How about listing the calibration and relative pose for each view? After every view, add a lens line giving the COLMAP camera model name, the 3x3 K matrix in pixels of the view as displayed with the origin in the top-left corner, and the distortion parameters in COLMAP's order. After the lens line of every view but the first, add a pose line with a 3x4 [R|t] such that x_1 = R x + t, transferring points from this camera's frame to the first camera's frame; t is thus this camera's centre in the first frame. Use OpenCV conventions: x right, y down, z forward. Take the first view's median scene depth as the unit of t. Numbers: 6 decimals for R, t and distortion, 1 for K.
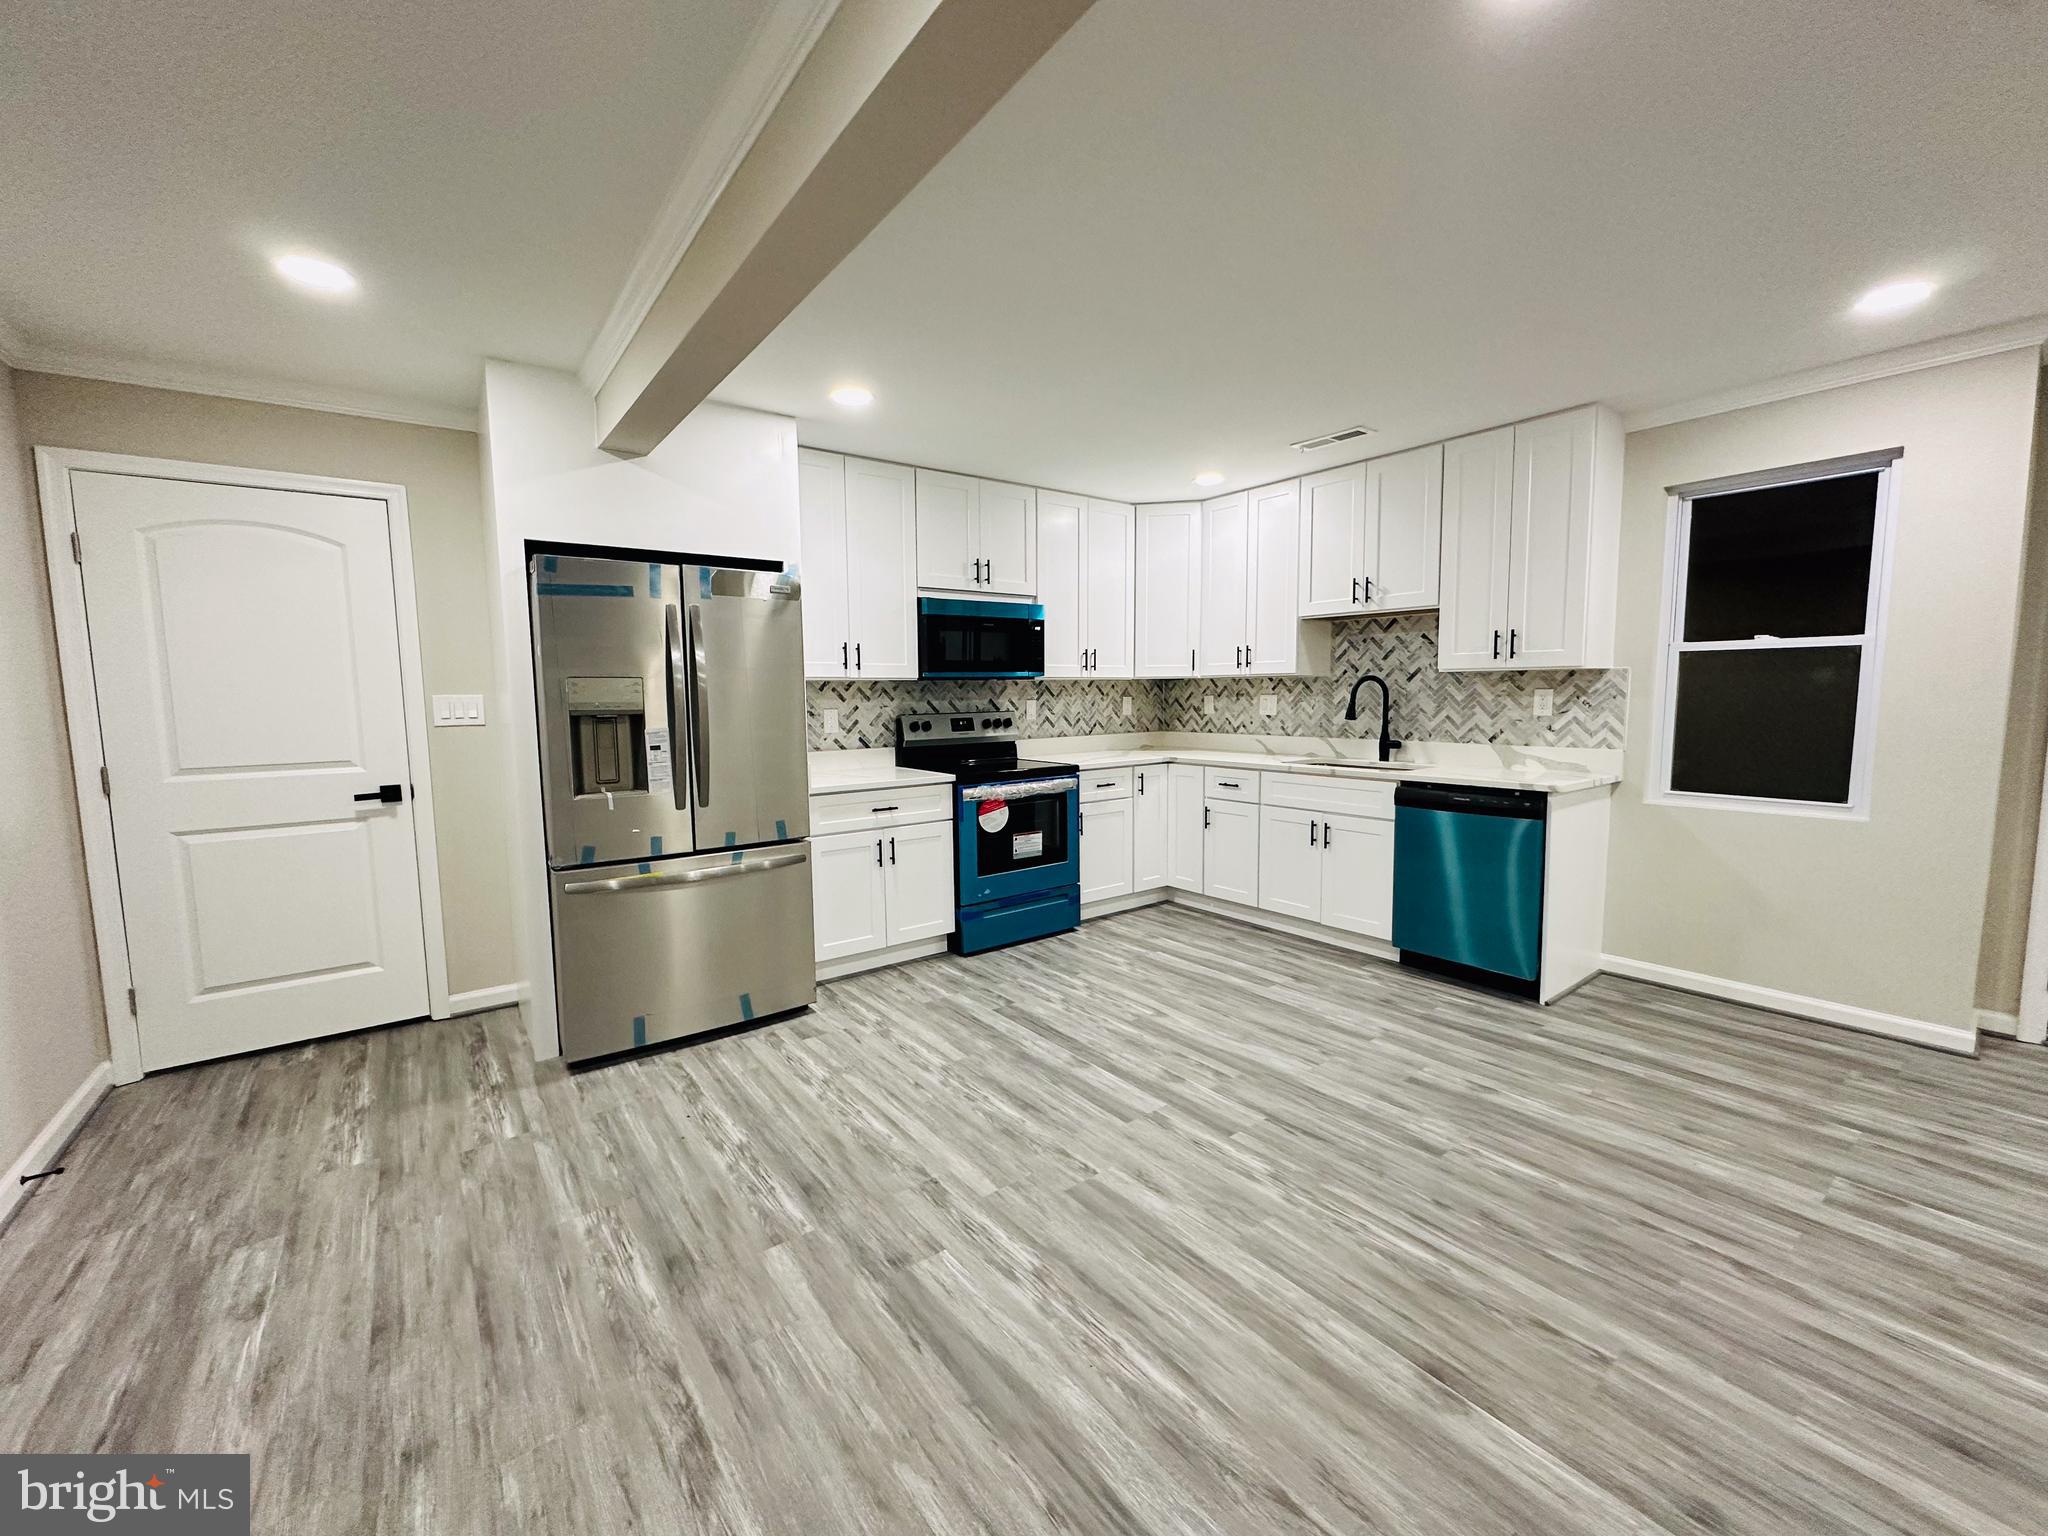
lens RADIAL K [[815.8, 0, 1023.5], [0, 815.8, 769.9], [0, 0, 1]] dist [-0.003821, 0.000309]
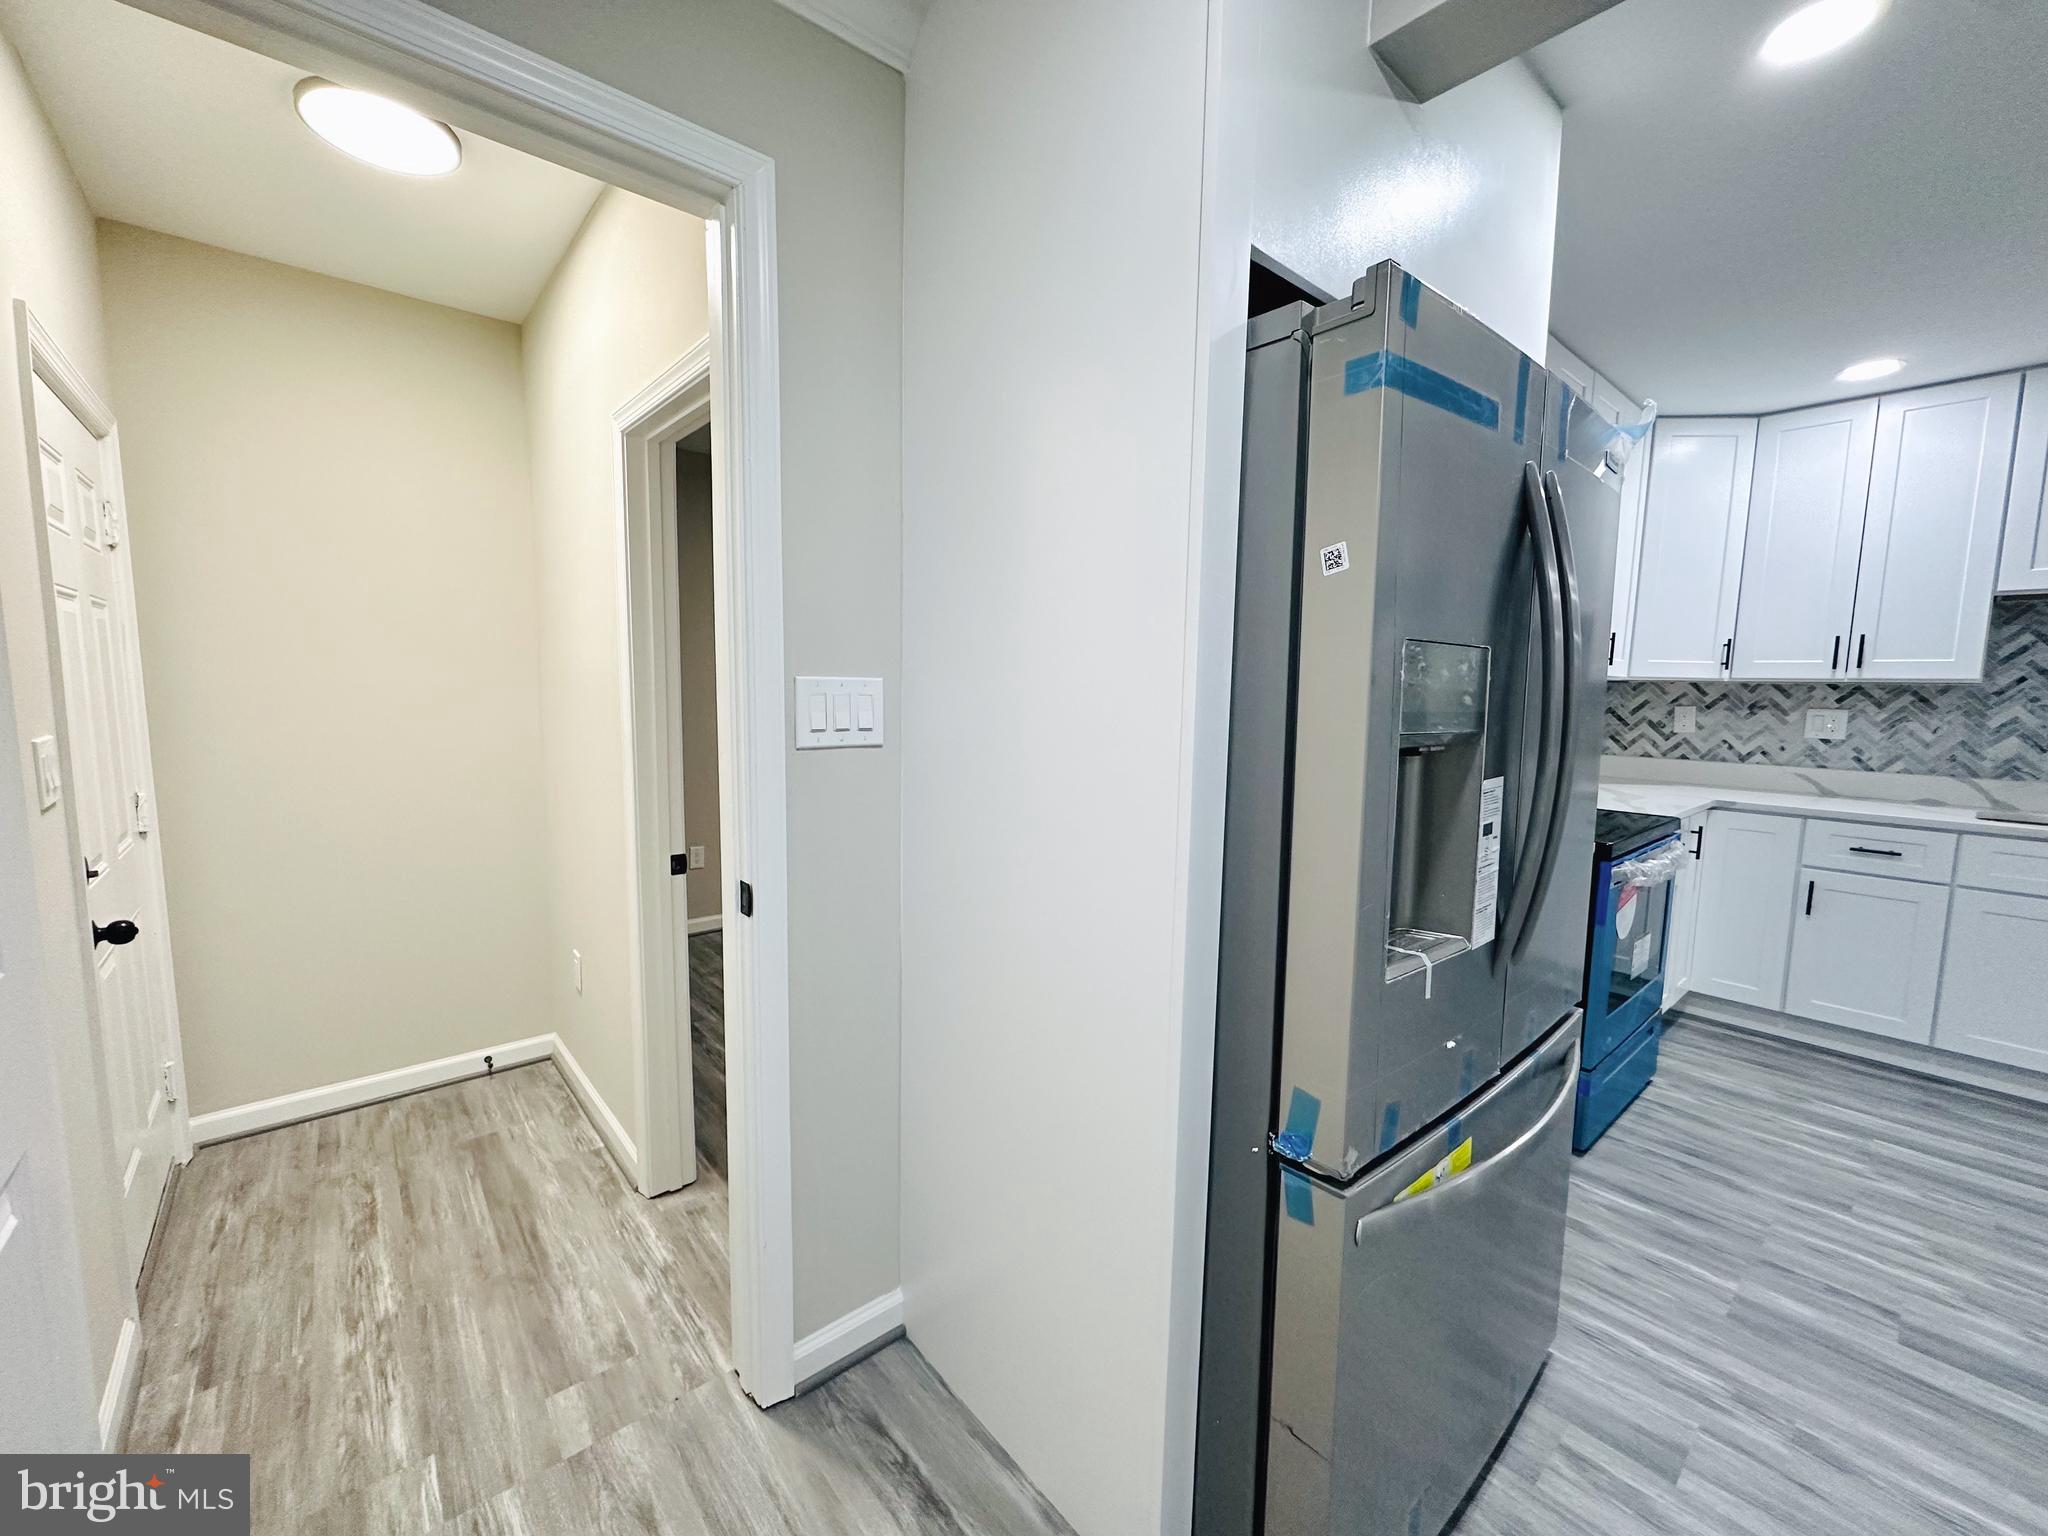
lens RADIAL K [[822.6, 0, 1032.3], [0, 822.6, 768.6], [0, 0, 1]] dist [0.001958, 0.000439]
pose [[0.997035, 0.022489, 0.073593, -0.524308], [-0.023032, 0.999713, 0.006538, -0.040781], [-0.073425, -0.008214, 0.997267, 0.463229]]
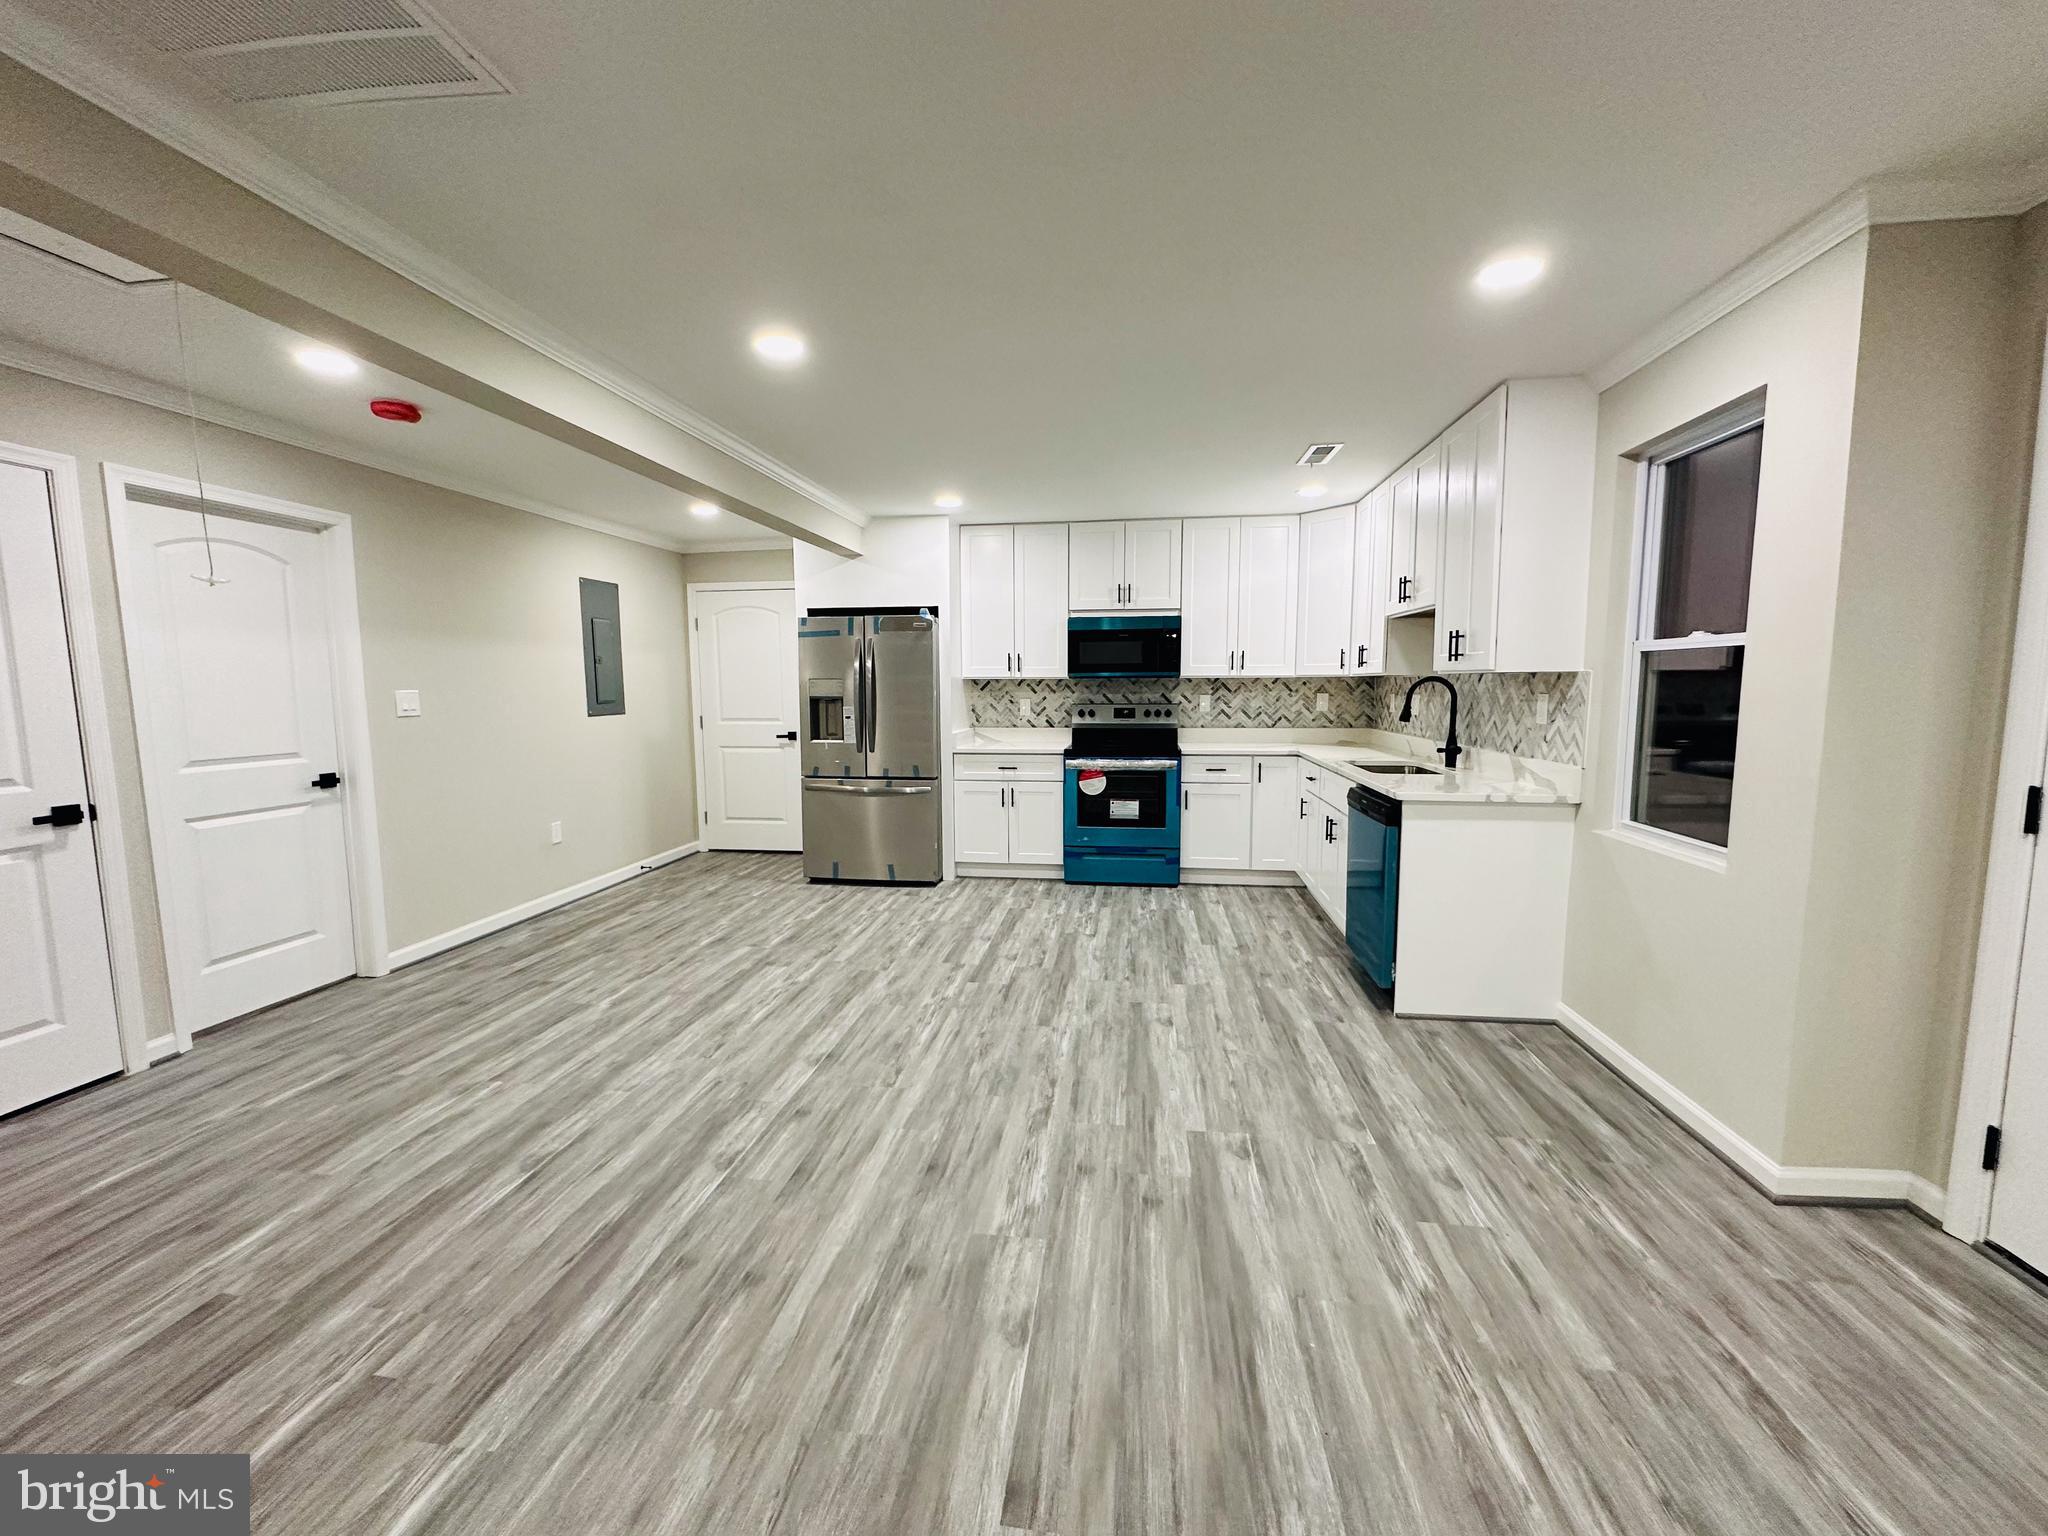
lens RADIAL K [[815.8, 0, 1023.5], [0, 815.8, 769.9], [0, 0, 1]] dist [-0.003821, 0.000309]
pose [[0.707012, 0.083973, -0.702199, 0.839911], [-0.072654, 0.996296, 0.045992, -0.016885], [0.703460, 0.018500, 0.710494, -0.017096]]
